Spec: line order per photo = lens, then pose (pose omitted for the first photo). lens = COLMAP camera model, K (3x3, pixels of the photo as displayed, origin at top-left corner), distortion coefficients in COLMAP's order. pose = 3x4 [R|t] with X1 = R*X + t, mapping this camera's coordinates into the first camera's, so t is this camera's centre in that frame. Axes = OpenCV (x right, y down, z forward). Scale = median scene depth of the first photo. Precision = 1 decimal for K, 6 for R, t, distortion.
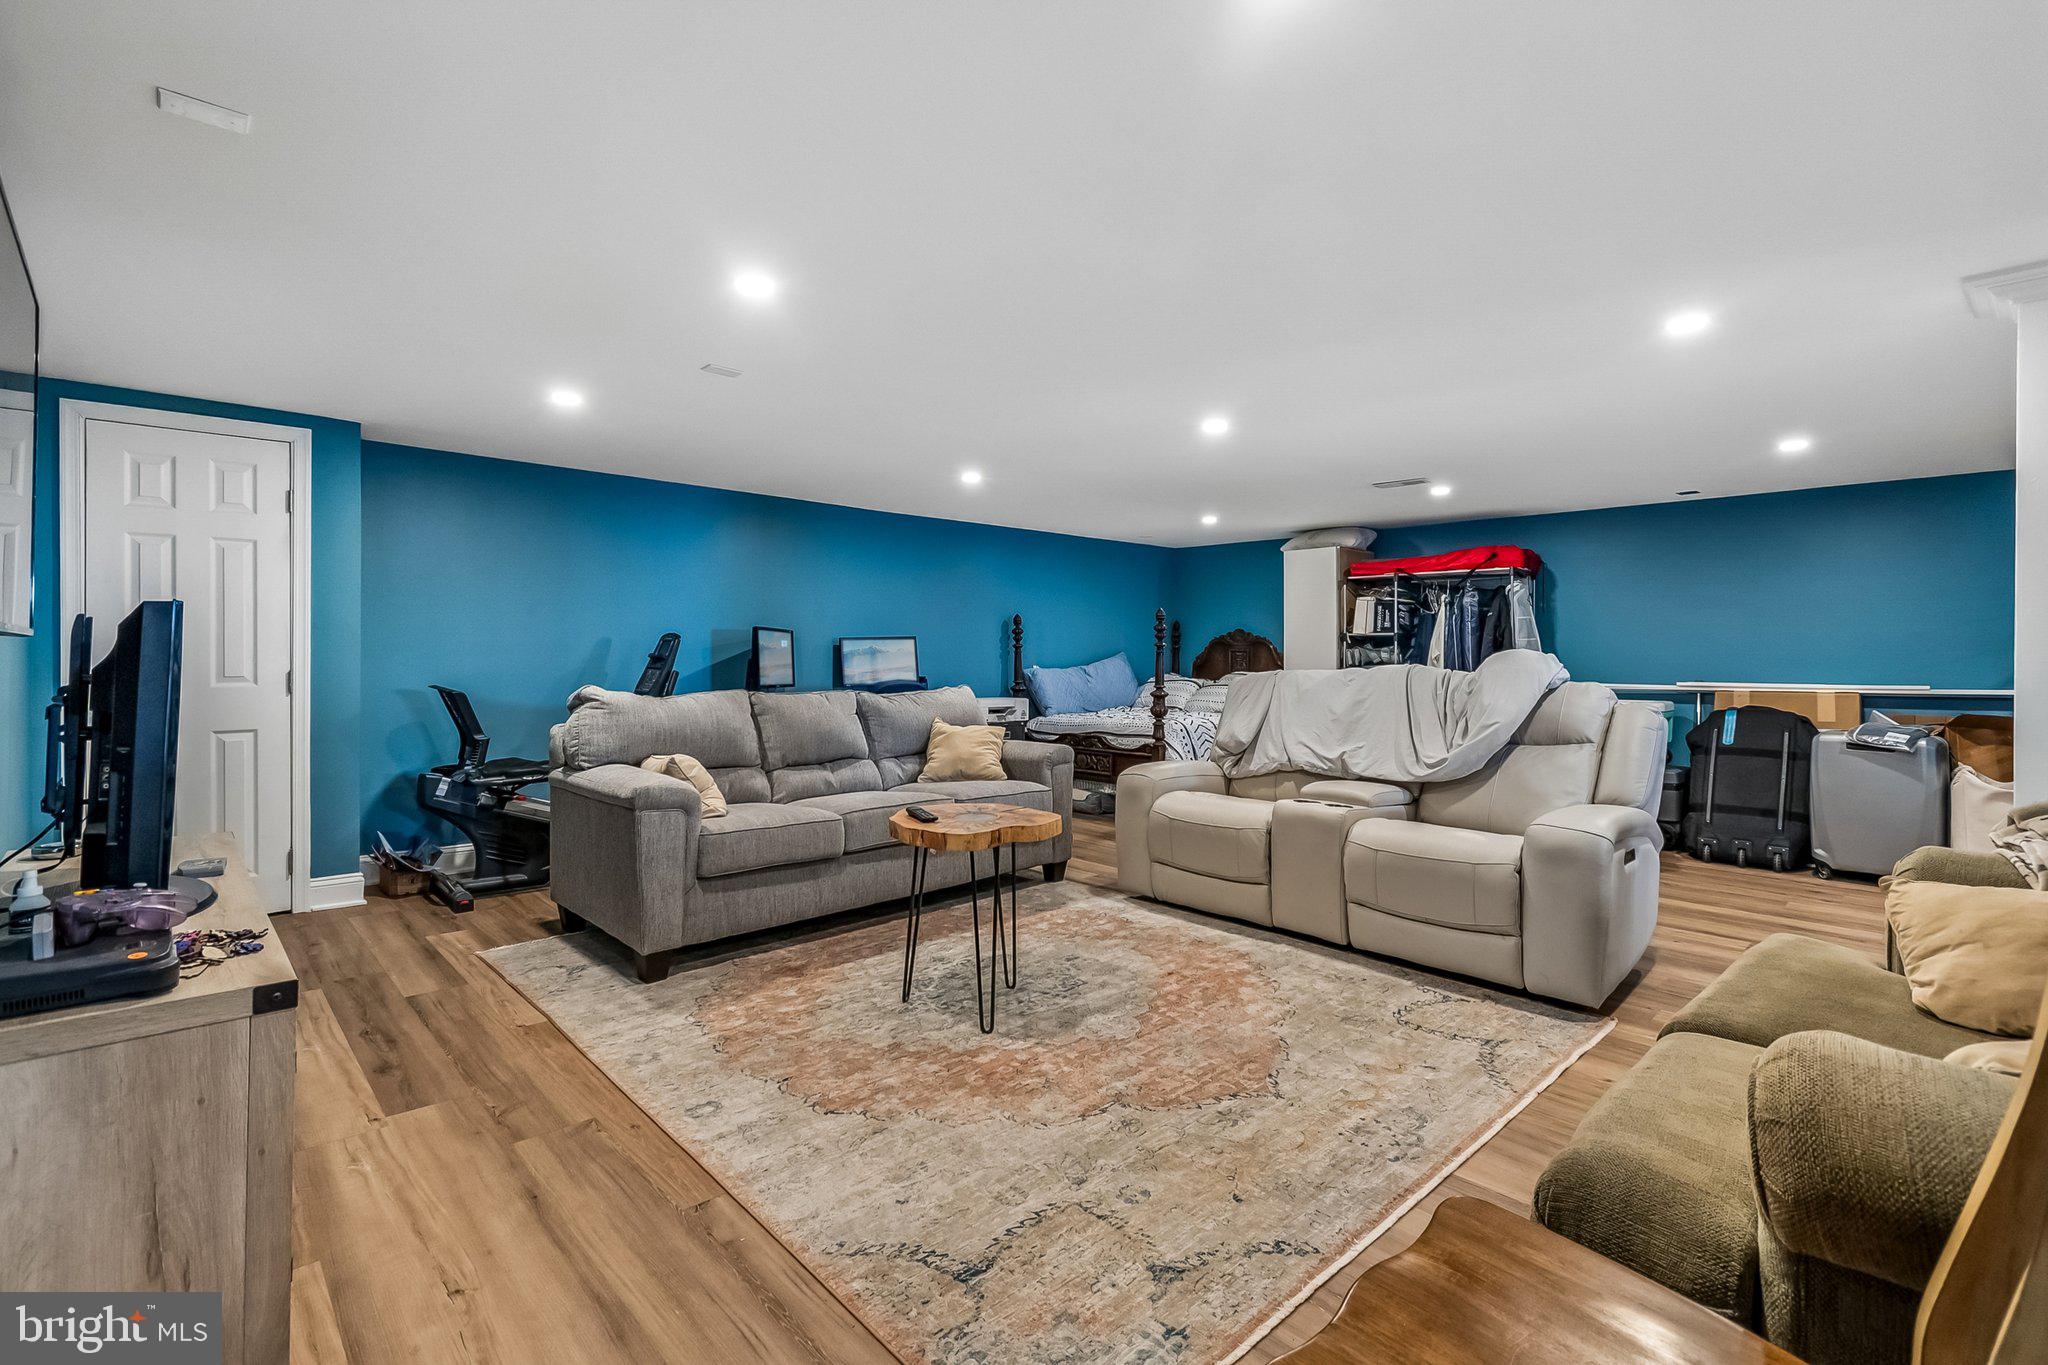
lens RADIAL K [[929.9, 0, 1031.3], [0, 929.9, 647.2], [0, 0, 1]] dist [0.004821, -0.000864]
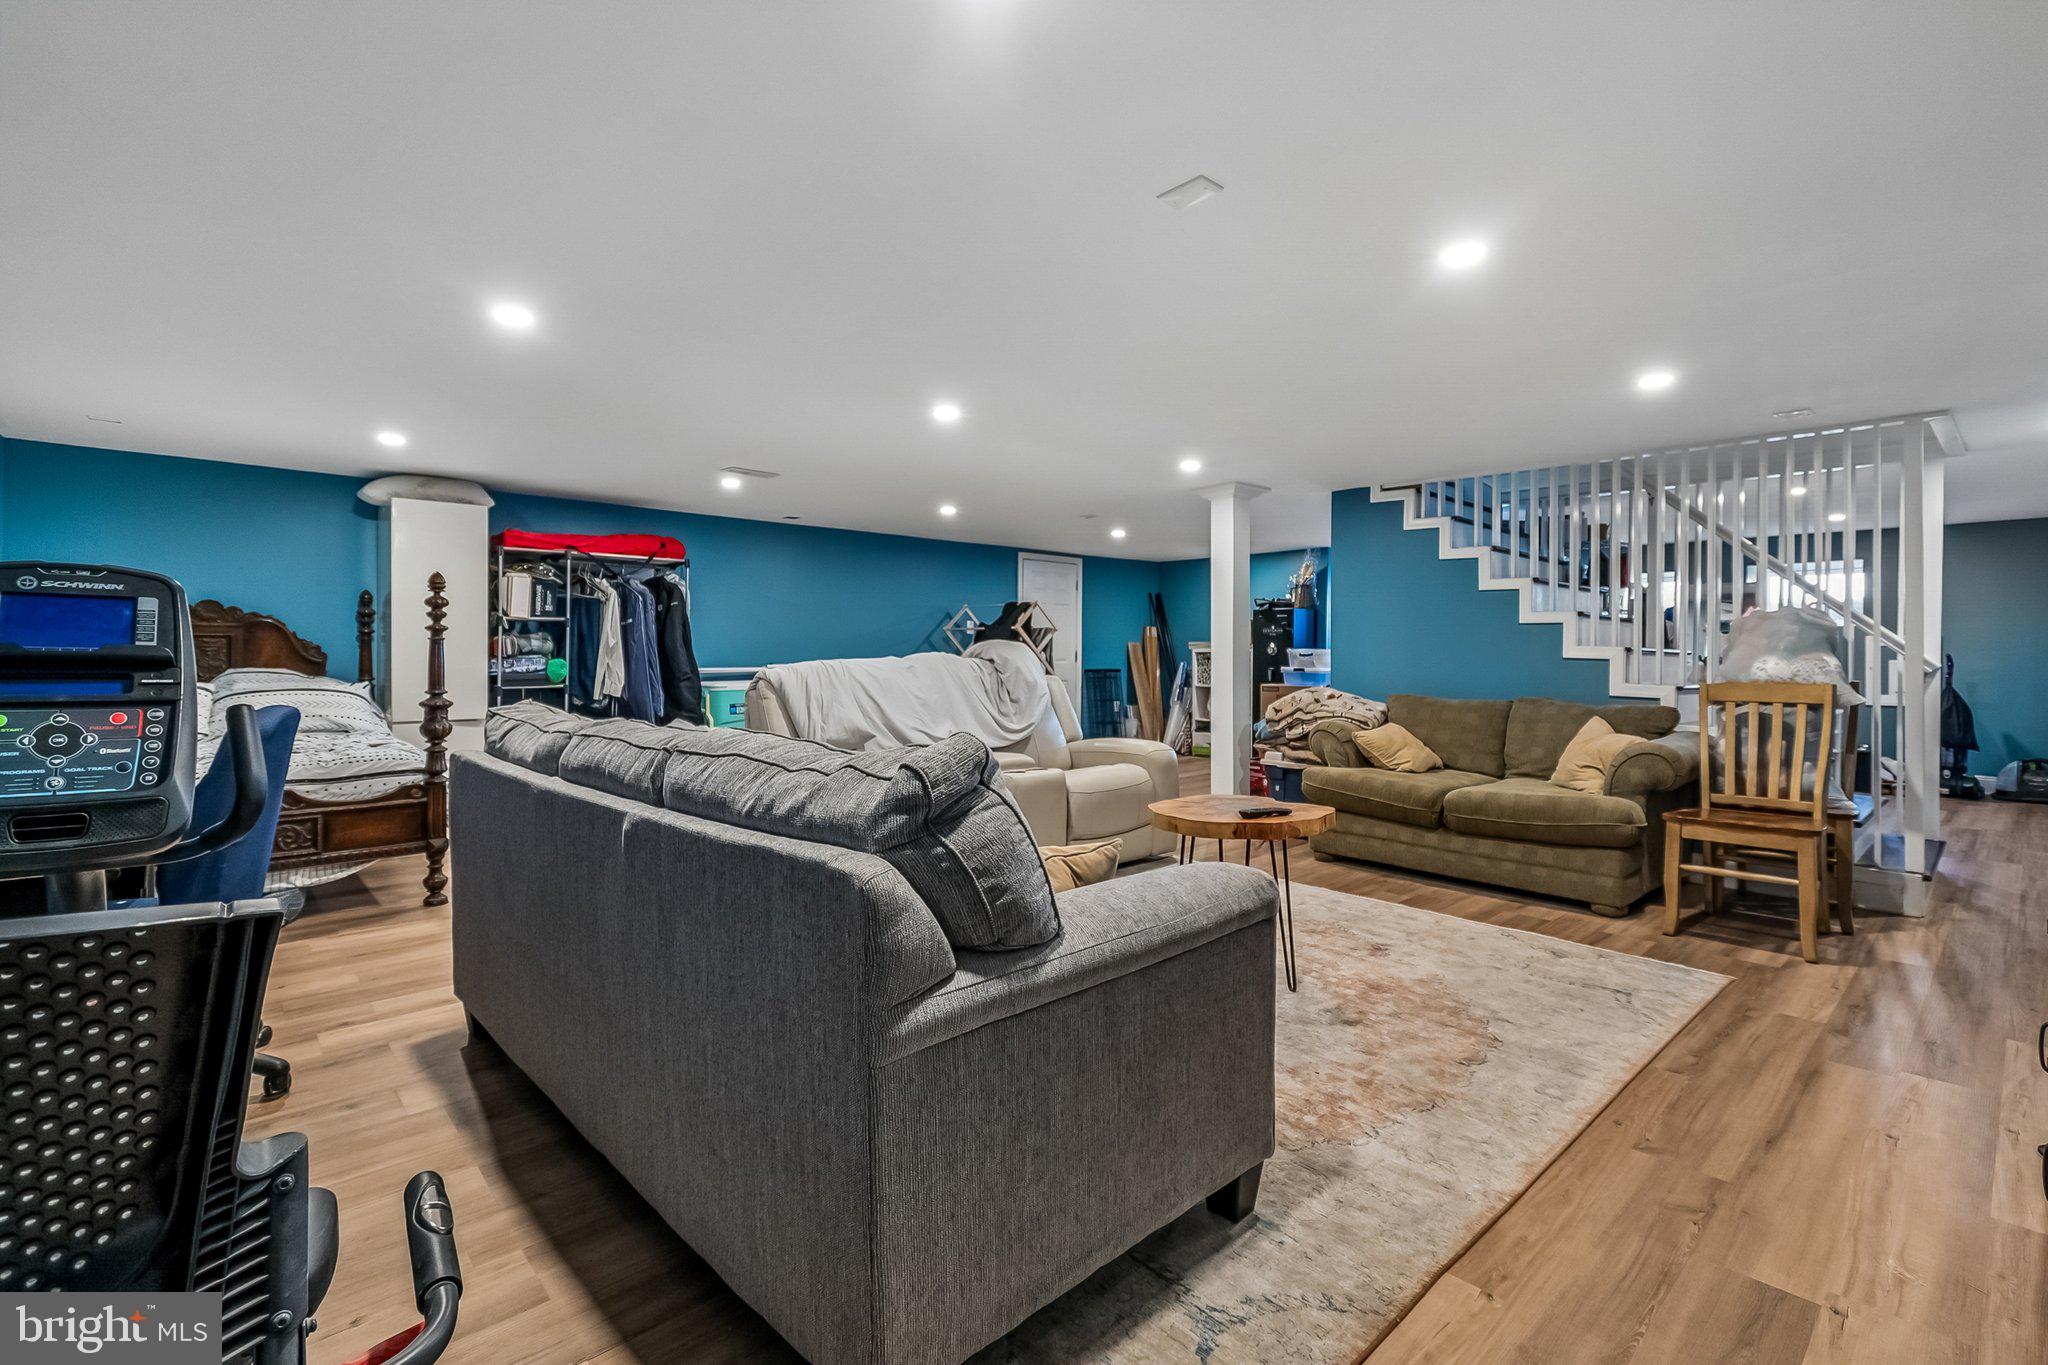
lens RADIAL K [[929.9, 0, 1031.3], [0, 929.9, 647.2], [0, 0, 1]] dist [0.004821, -0.000864]
pose [[0.007879, -0.005247, 0.999955, -1.180034], [-0.011602, 0.999918, 0.005338, 0.006032], [-0.999902, -0.011643, 0.007818, 1.345621]]
